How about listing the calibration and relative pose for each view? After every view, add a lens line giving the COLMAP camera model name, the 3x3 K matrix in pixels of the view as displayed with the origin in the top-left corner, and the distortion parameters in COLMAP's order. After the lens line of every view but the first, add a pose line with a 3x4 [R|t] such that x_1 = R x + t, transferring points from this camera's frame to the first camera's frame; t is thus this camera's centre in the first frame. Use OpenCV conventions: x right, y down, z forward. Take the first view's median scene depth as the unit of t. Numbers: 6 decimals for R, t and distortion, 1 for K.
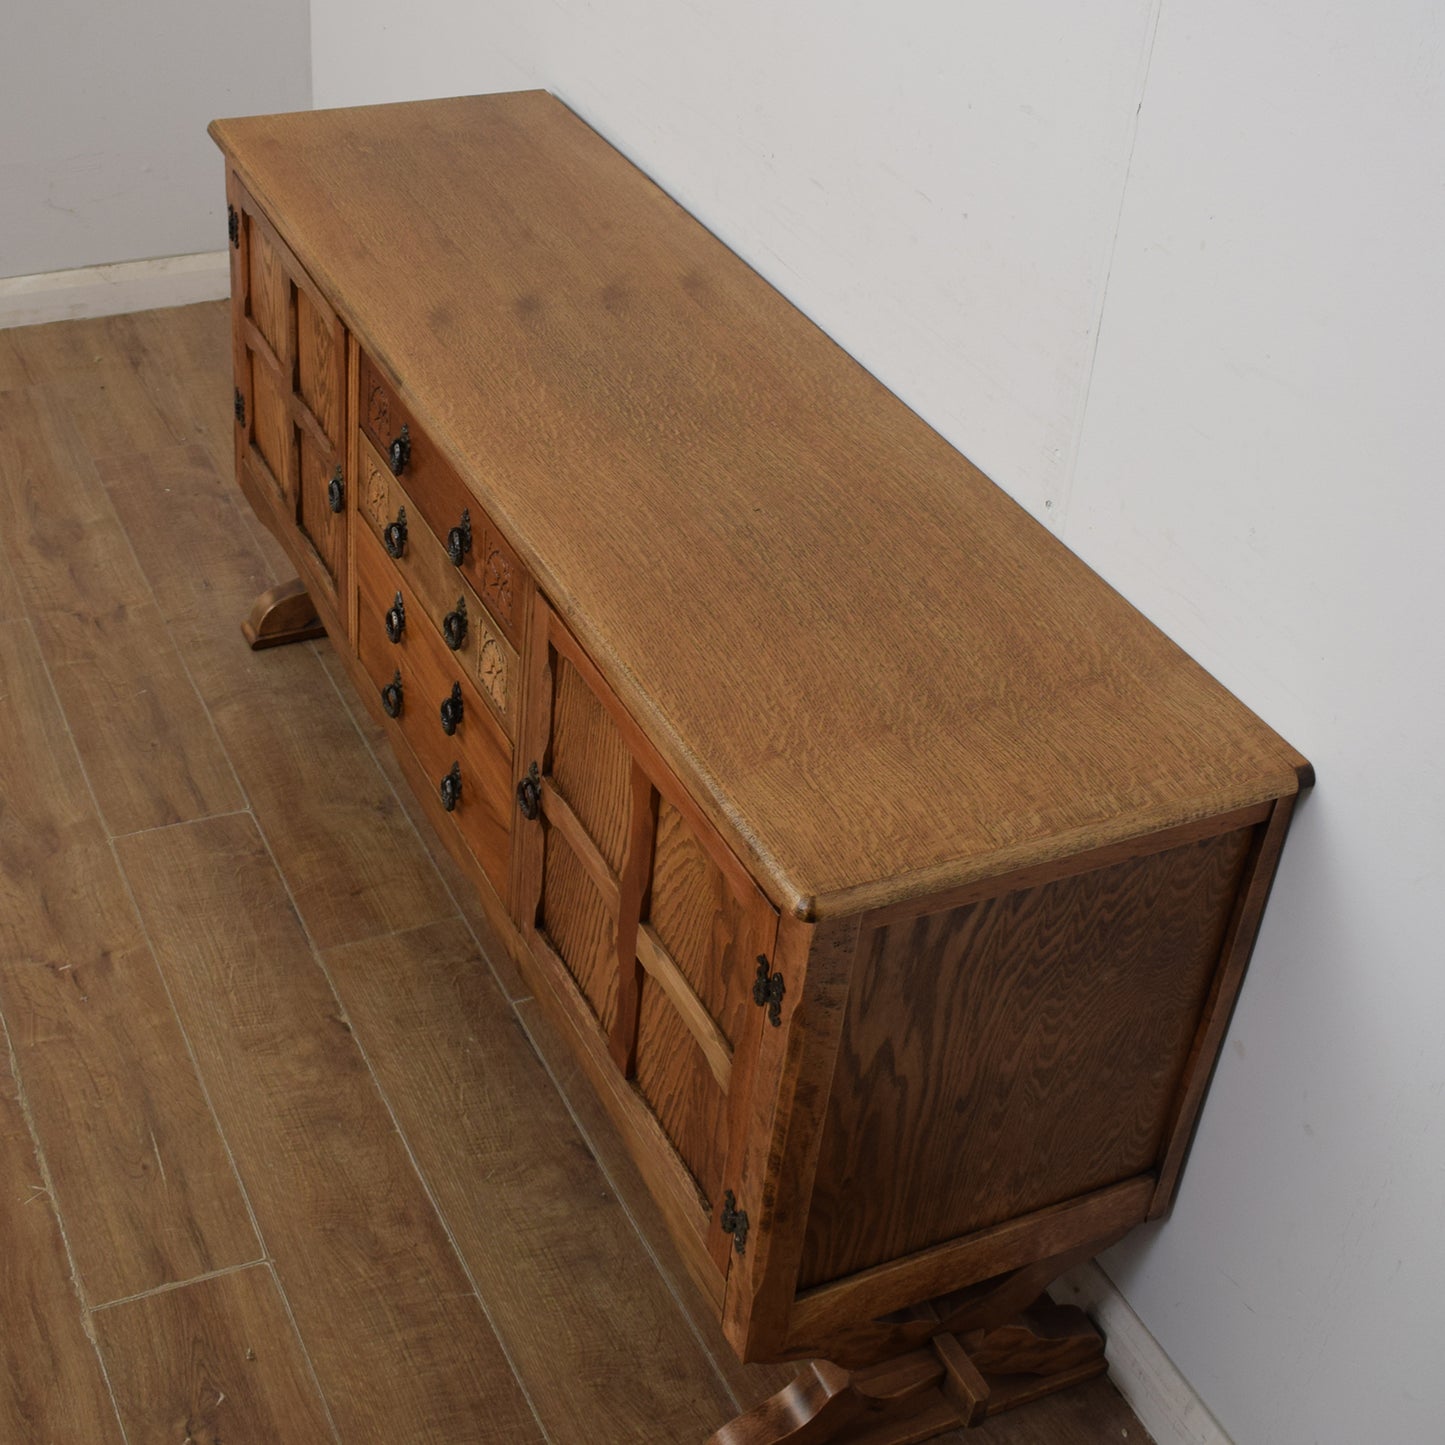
lens RADIAL K [[2118.0, 0, 642.7], [0, 2118.0, 571.9], [0, 0, 1]] dist [-0.089411, -0.016036]
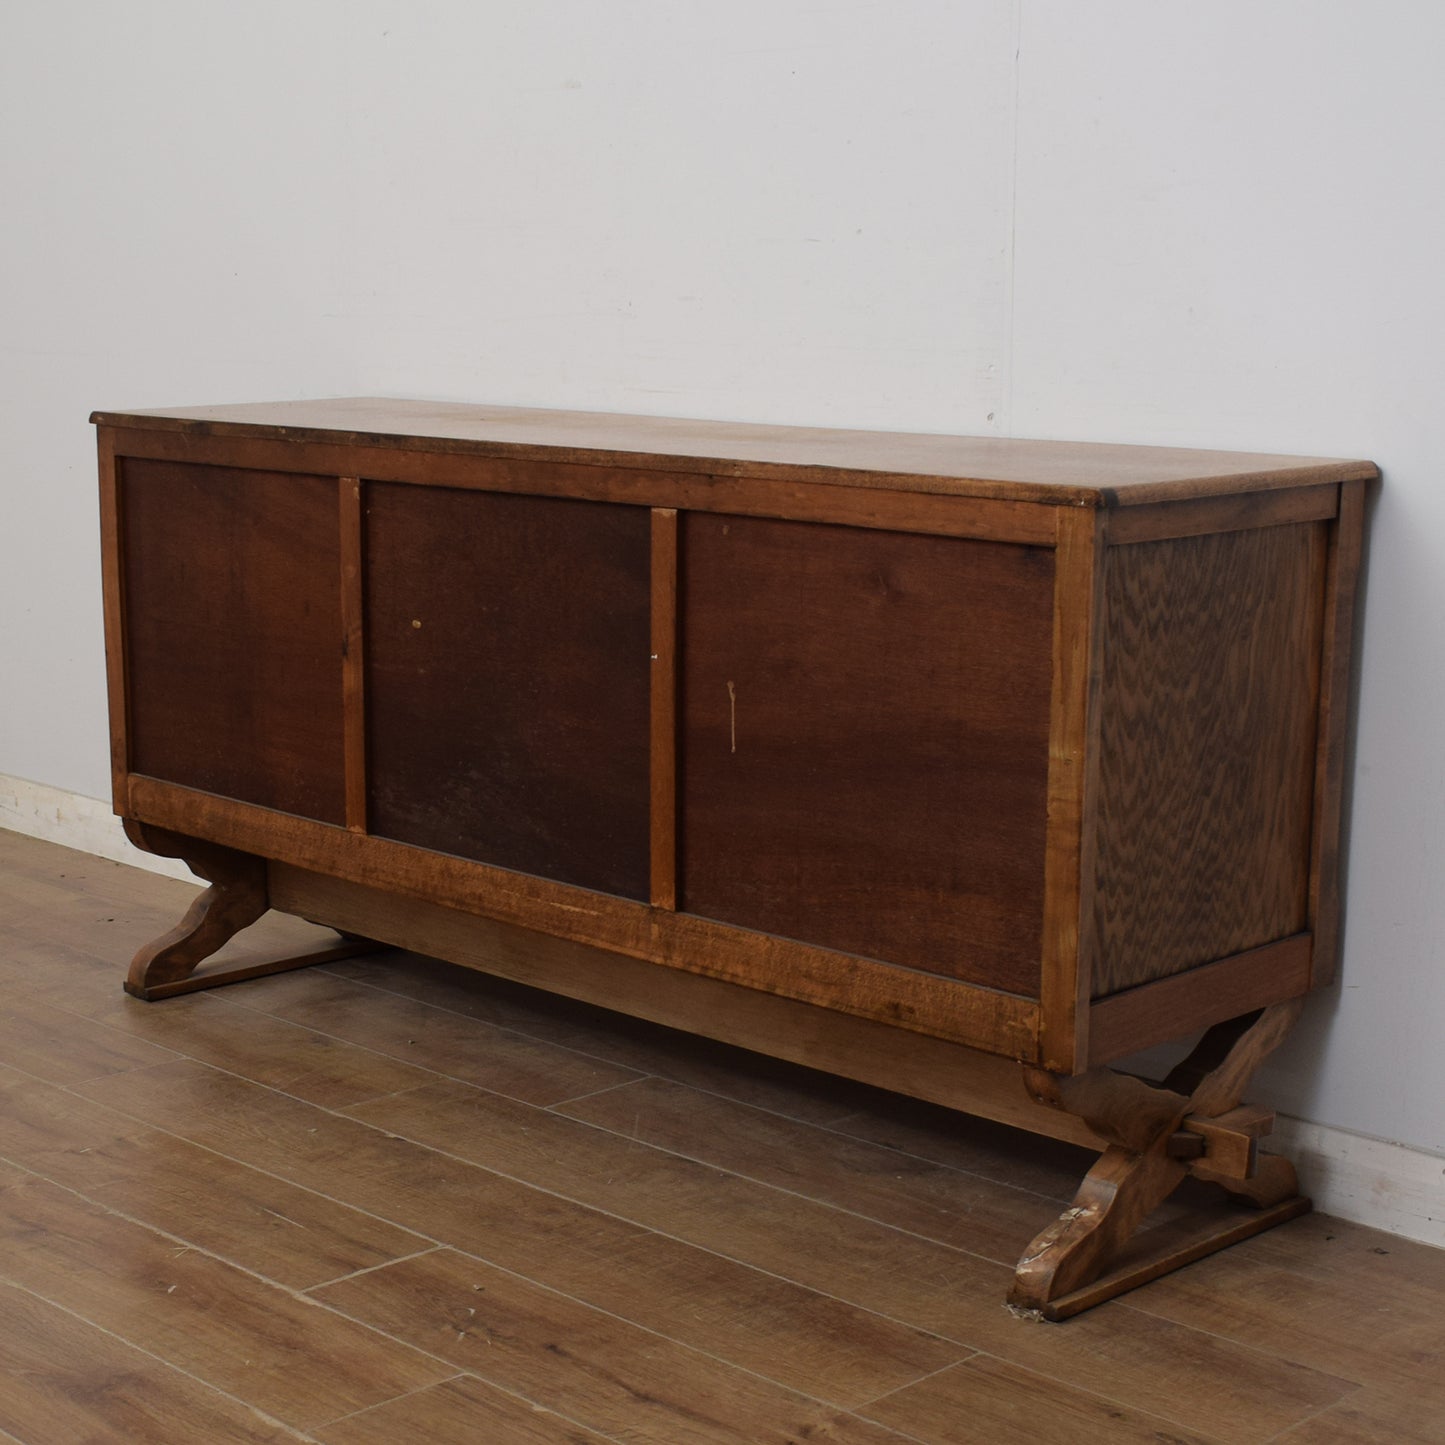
lens RADIAL K [[2594.9, 0, 626.5], [0, 2594.9, 808.5], [0, 0, 1]] dist [-0.085317, 0.143187]
pose [[0.939877, -0.127045, 0.317004, -0.545547], [0.228523, 0.923755, -0.307332, 0.633698], [-0.253789, 0.361297, 0.897249, -0.219132]]
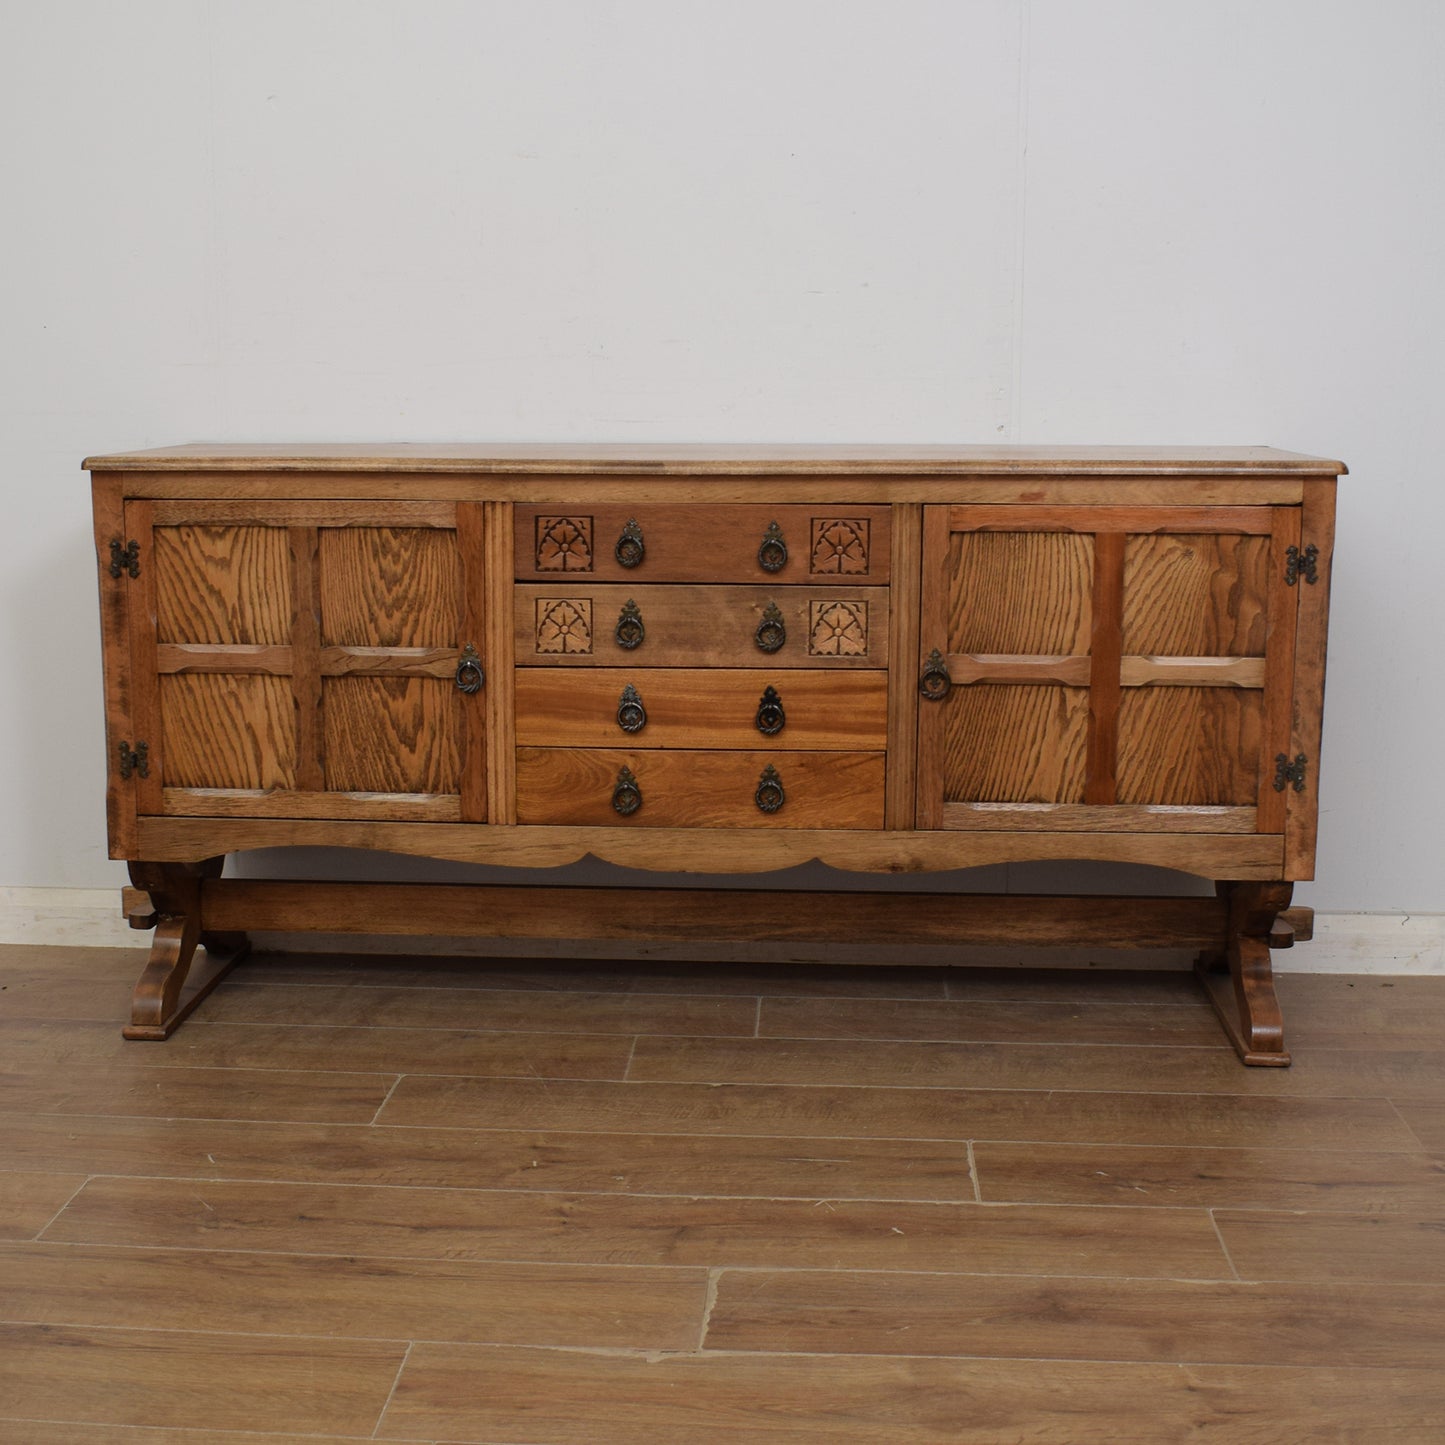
lens RADIAL K [[2098.3, 0, 654.0], [0, 2098.3, 757.1], [0, 0, 1]] dist [-0.086028, -0.014355]
pose [[0.488064, -0.229170, 0.842184, -1.405989], [0.497026, 0.866156, -0.052344, 0.143664], [-0.717467, 0.444135, 0.536643, 0.495545]]
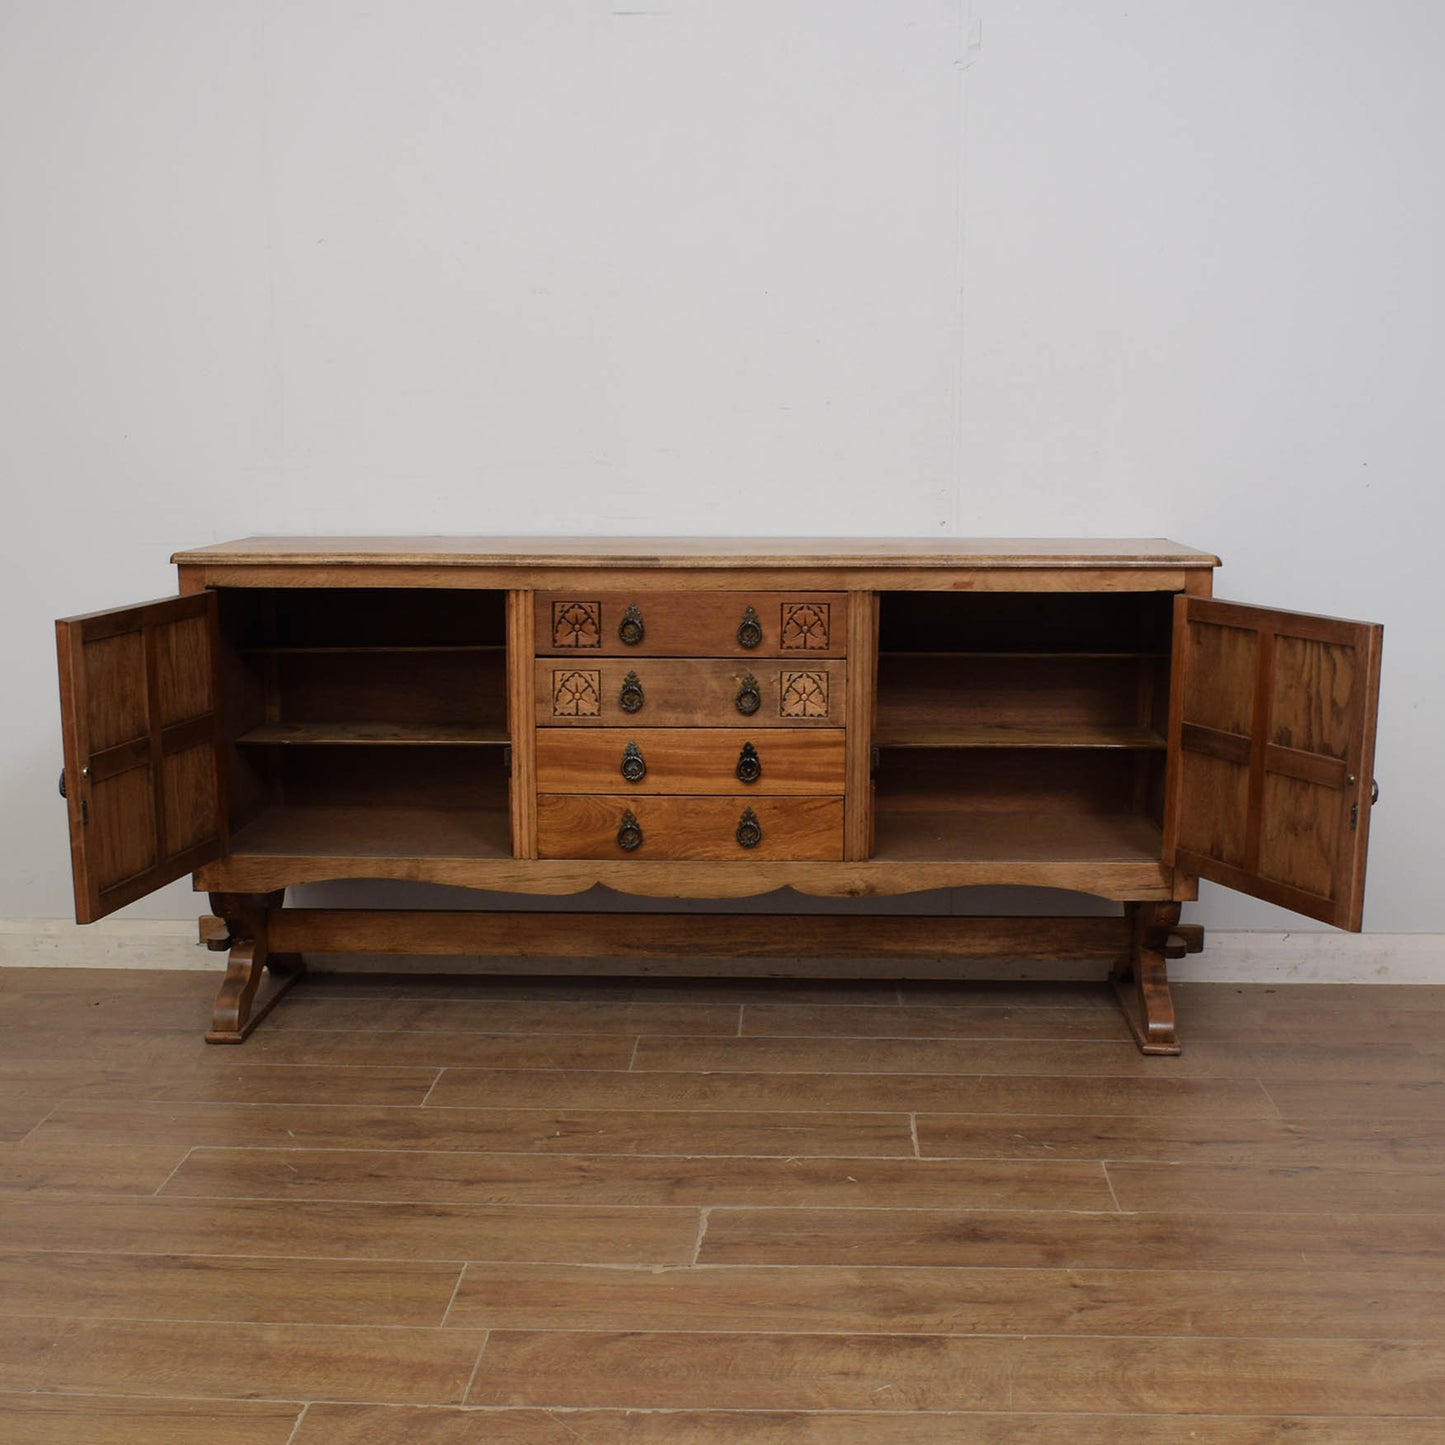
lens RADIAL K [[2058.8, 0, 723.1], [0, 2058.8, 843.1], [0, 0, 1]] dist [-0.079701, -0.020416]
pose [[0.454290, -0.245029, 0.856494, -1.639198], [0.503791, 0.863590, -0.020155, 0.162018], [-0.734721, 0.440650, 0.515764, 0.358700]]
